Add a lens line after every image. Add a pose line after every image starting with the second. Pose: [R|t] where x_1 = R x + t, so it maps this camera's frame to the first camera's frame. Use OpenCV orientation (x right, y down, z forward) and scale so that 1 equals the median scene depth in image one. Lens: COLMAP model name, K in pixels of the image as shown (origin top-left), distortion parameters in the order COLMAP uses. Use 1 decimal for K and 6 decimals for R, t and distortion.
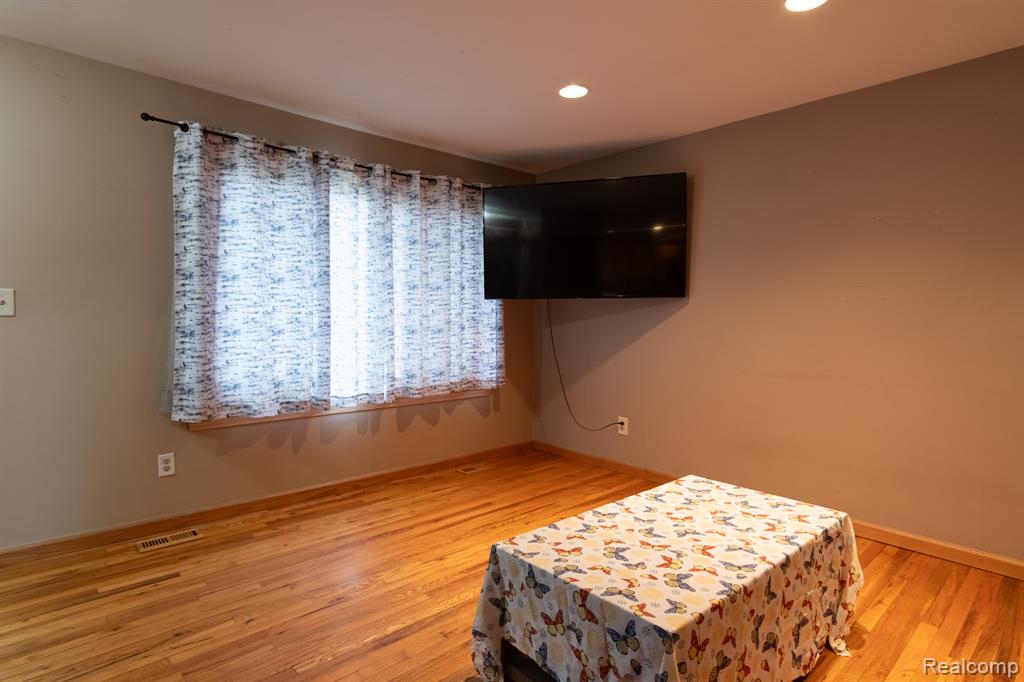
lens RADIAL K [[546.6, 0, 516.3], [0, 546.6, 335.6], [0, 0, 1]] dist [0.006849, 0.002886]
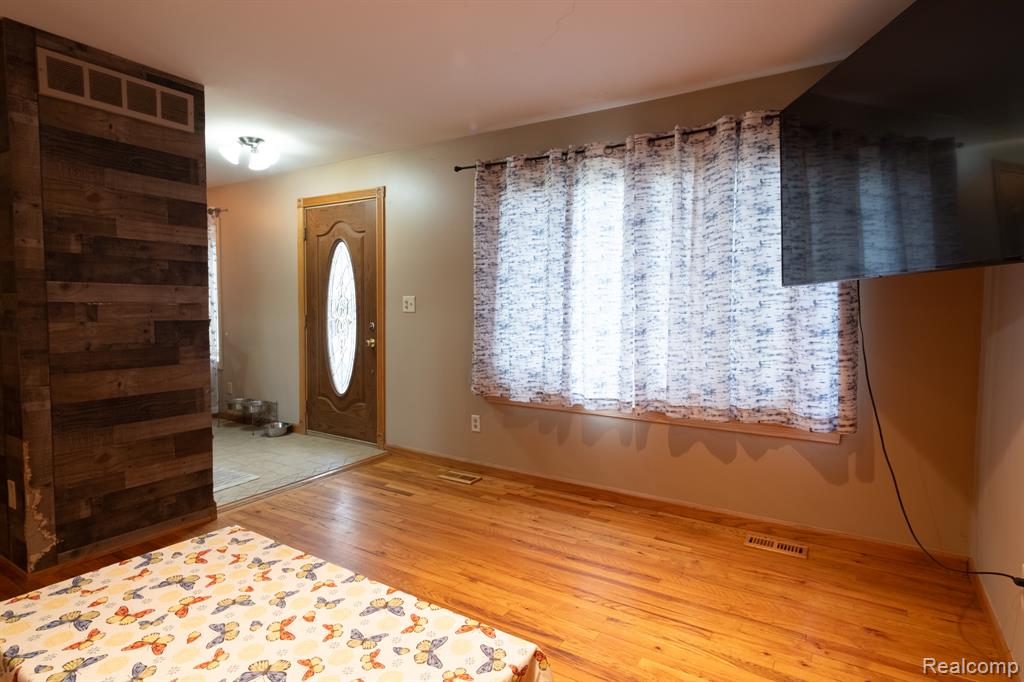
lens RADIAL K [[546.6, 0, 516.3], [0, 546.6, 335.6], [0, 0, 1]] dist [0.006849, 0.002886]
pose [[0.255018, 0.041114, -0.966062, 0.656853], [-0.038788, 0.998726, 0.032265, -0.025223], [0.966158, 0.029243, 0.256287, 0.733803]]
